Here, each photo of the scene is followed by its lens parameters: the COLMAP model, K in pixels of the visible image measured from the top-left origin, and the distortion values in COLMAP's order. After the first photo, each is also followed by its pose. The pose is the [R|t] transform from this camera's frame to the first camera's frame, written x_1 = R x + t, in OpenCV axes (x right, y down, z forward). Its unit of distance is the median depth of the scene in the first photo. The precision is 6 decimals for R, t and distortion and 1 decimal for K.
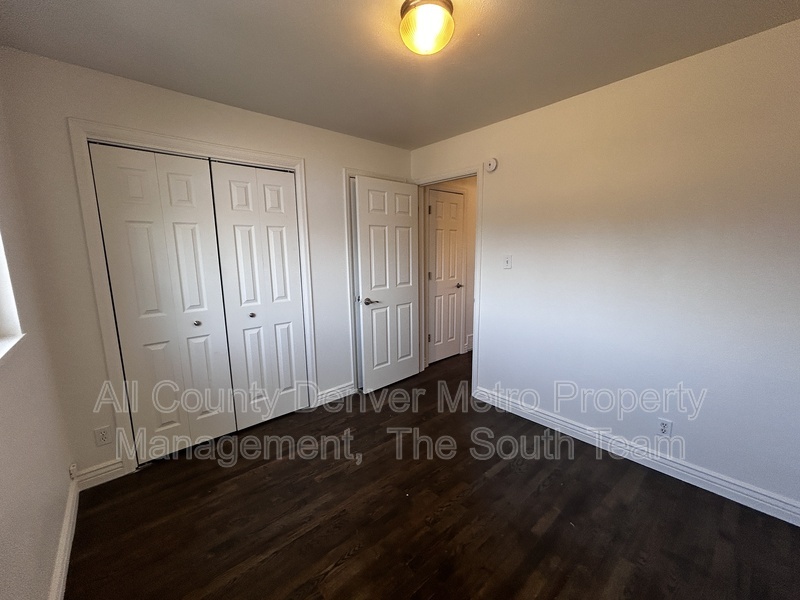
lens RADIAL K [[323.7, 0, 400.0], [0, 323.7, 300.0], [0, 0, 1]] dist [-0.000398, -0.000050]
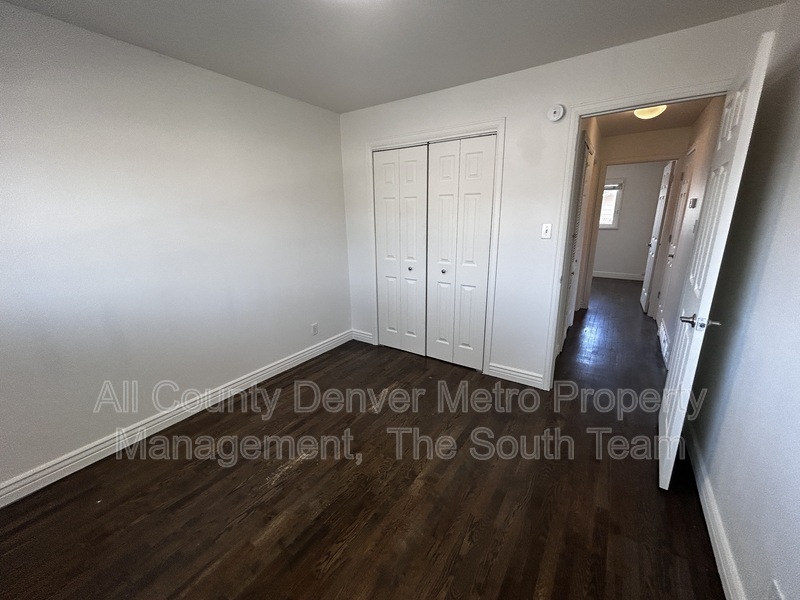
lens RADIAL K [[318.0, 0, 413.4], [0, 318.0, 303.4], [0, 0, 1]] dist [0.000307, 0.000003]
pose [[0.278406, 0.261531, -0.924171, 0.715696], [-0.148406, 0.962371, 0.227634, -0.104884], [0.948929, 0.073778, 0.306743, 0.604952]]
